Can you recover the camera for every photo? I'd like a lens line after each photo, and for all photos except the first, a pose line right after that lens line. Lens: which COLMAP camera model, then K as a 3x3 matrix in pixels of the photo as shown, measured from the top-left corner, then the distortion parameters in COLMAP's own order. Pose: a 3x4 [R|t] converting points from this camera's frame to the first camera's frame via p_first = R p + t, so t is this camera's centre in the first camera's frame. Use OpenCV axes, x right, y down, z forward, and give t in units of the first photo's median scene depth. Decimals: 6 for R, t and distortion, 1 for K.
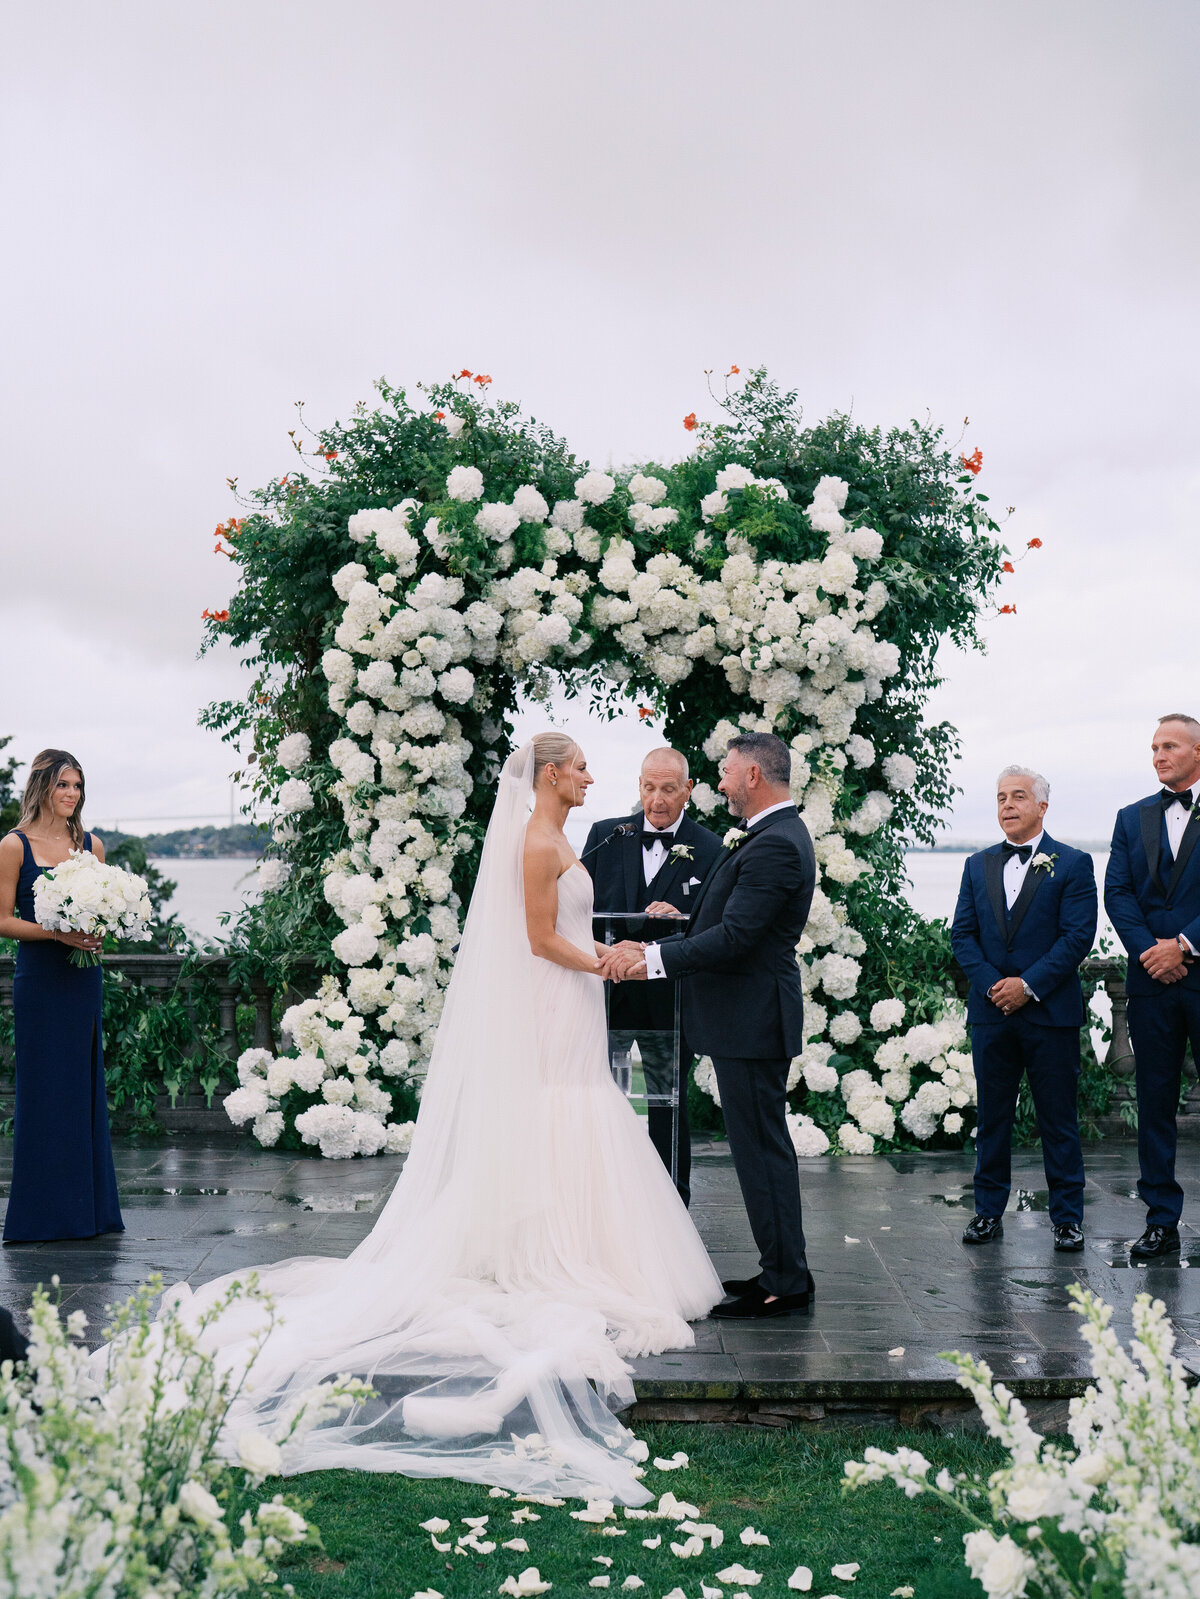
lens RADIAL K [[2280.8, 0, 606.6], [0, 2280.8, 748.7], [0, 0, 1]] dist [-0.012810, 0.000000]
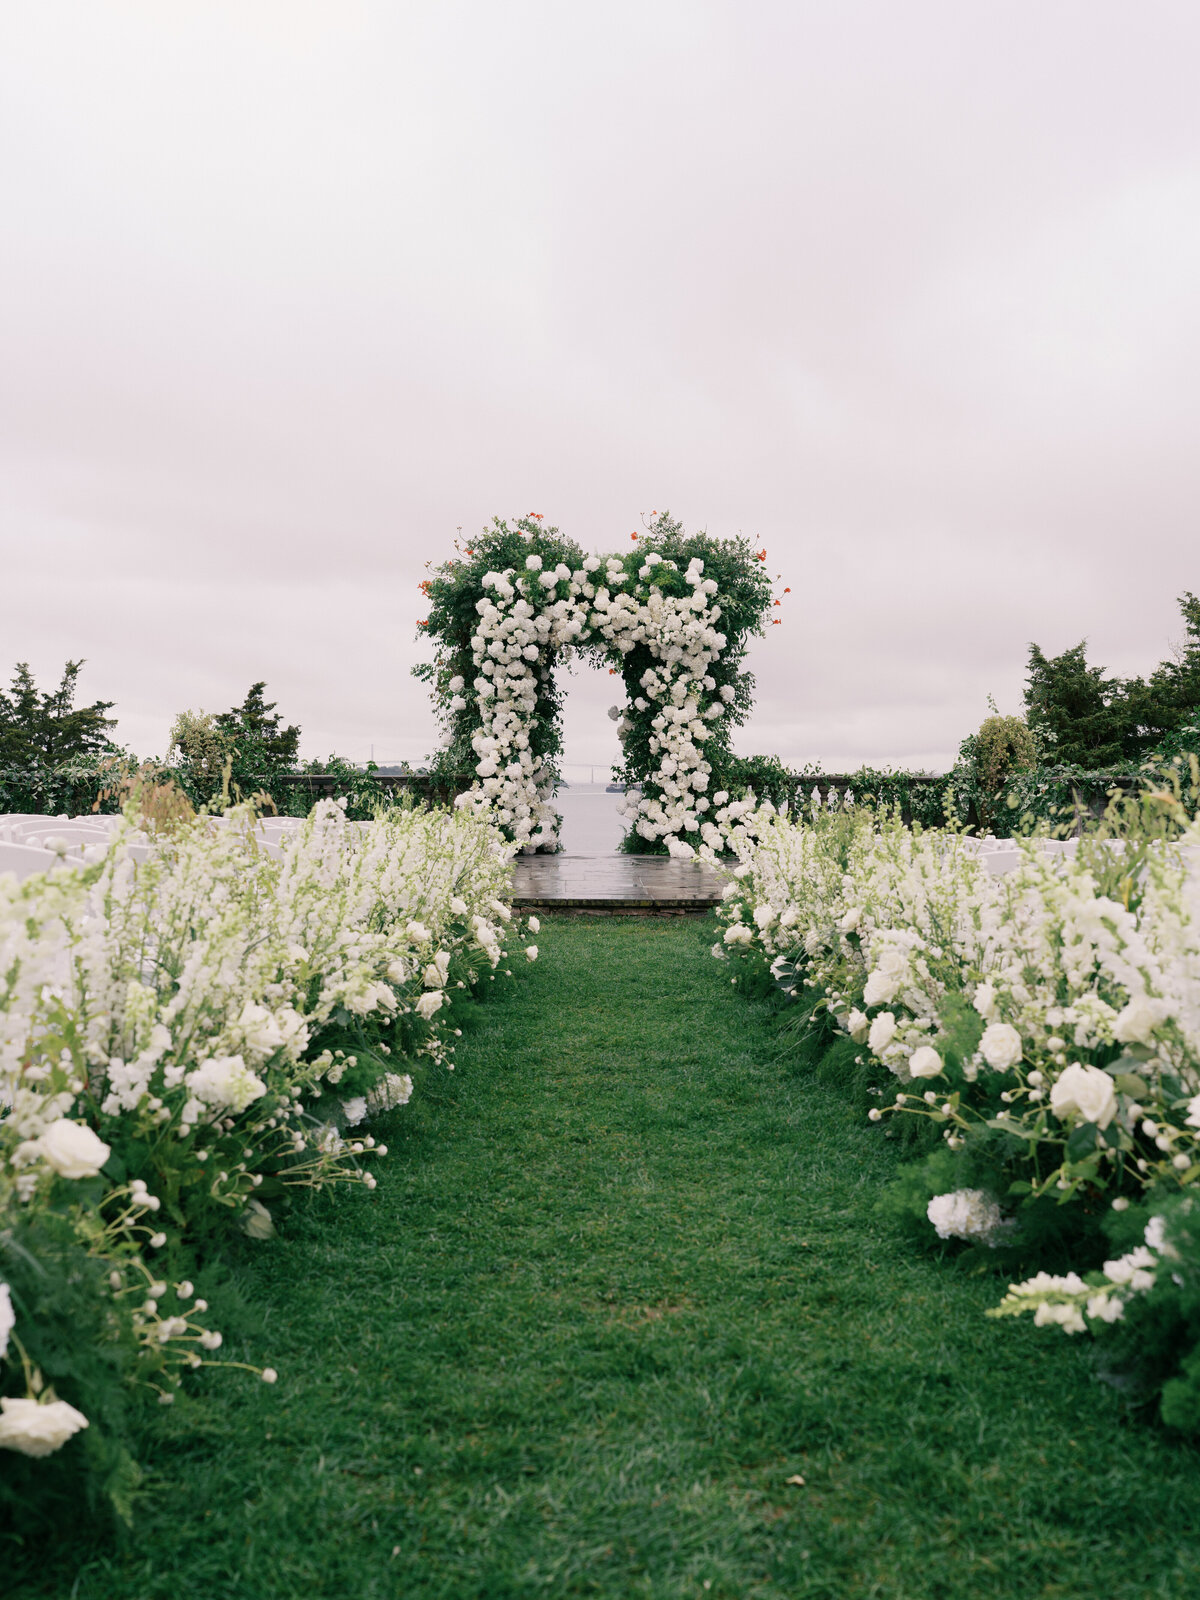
lens RADIAL K [[1428.2, 0, 603.2], [0, 1428.2, 800.0], [0, 0, 1]] dist [-0.001051, -0.021264]
pose [[0.999883, -0.002053, 0.015148, -0.015574], [0.001467, 0.999254, 0.038590, 0.062971], [-0.015216, -0.038563, 0.999140, -0.417972]]
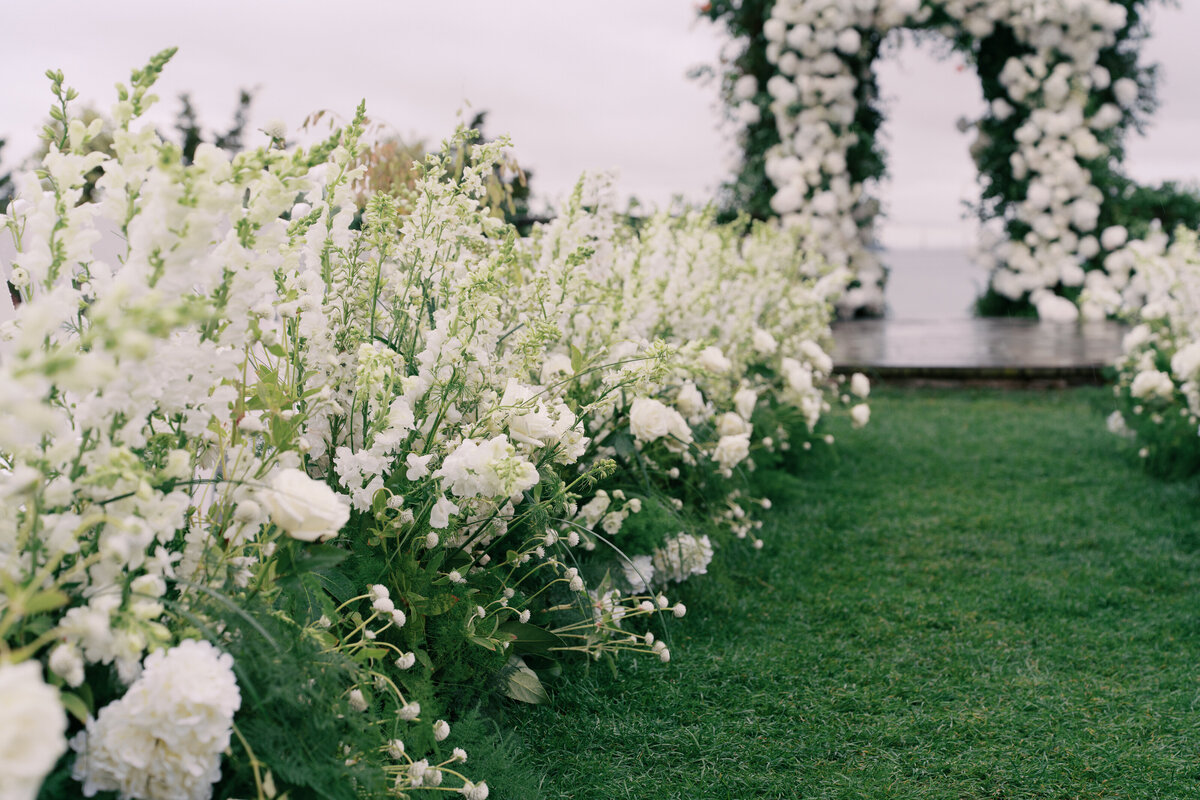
lens RADIAL K [[1910.5, 0, 596.7], [0, 1910.5, 411.7], [0, 0, 1]] dist [0.000098, 0.000000]
pose [[0.987235, 0.000767, -0.159270, -0.024407], [0.016032, 0.994431, 0.104161, 0.091221], [0.158463, -0.105385, 0.981725, -0.413093]]
